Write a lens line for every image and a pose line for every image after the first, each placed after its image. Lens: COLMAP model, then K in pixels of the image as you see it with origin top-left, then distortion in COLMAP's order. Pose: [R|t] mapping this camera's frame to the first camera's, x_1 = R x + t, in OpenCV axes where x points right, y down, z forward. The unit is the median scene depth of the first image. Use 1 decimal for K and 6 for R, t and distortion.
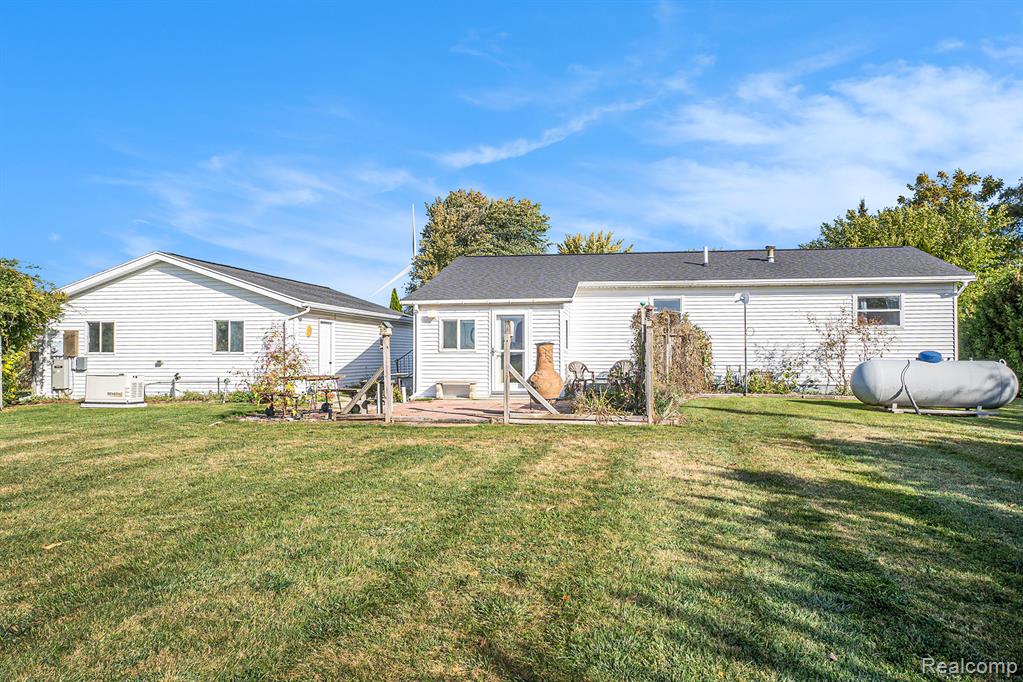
lens RADIAL K [[643.0, 0, 511.5], [0, 643.0, 341.0], [0, 0, 1]] dist [0.001980, 0.000309]
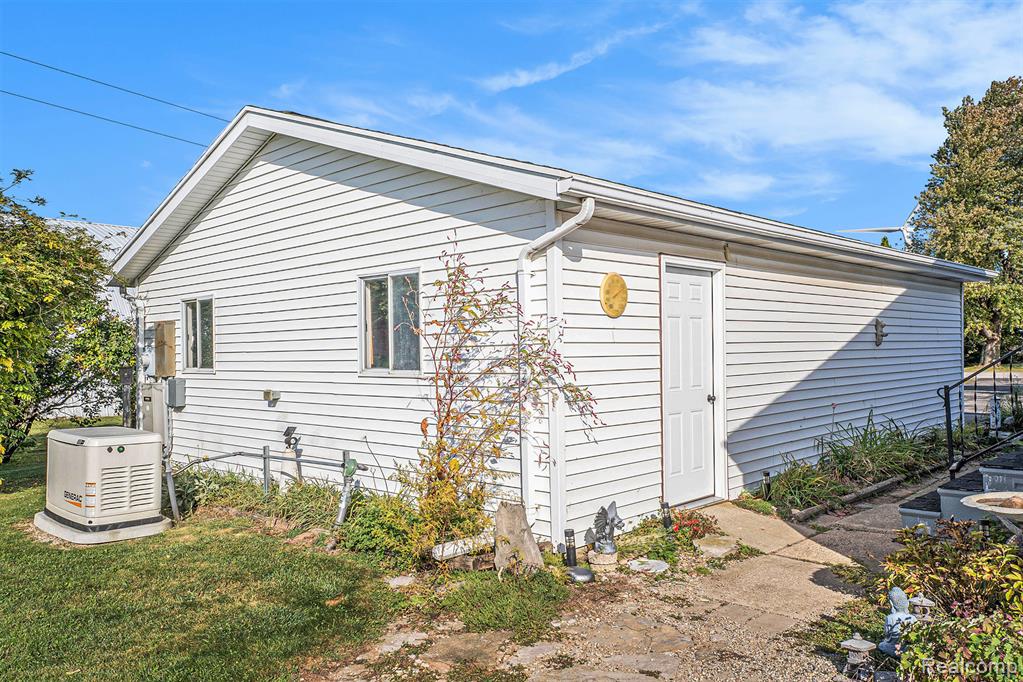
lens RADIAL K [[789.8, 0, 511.5], [0, 789.8, 341.0], [0, 0, 1]] dist [0.006470, 0.003167]
pose [[0.814196, -0.017540, -0.580325, -0.150615], [0.024436, 0.999693, 0.004069, 0.002045], [0.580076, -0.017494, 0.814375, 0.690988]]
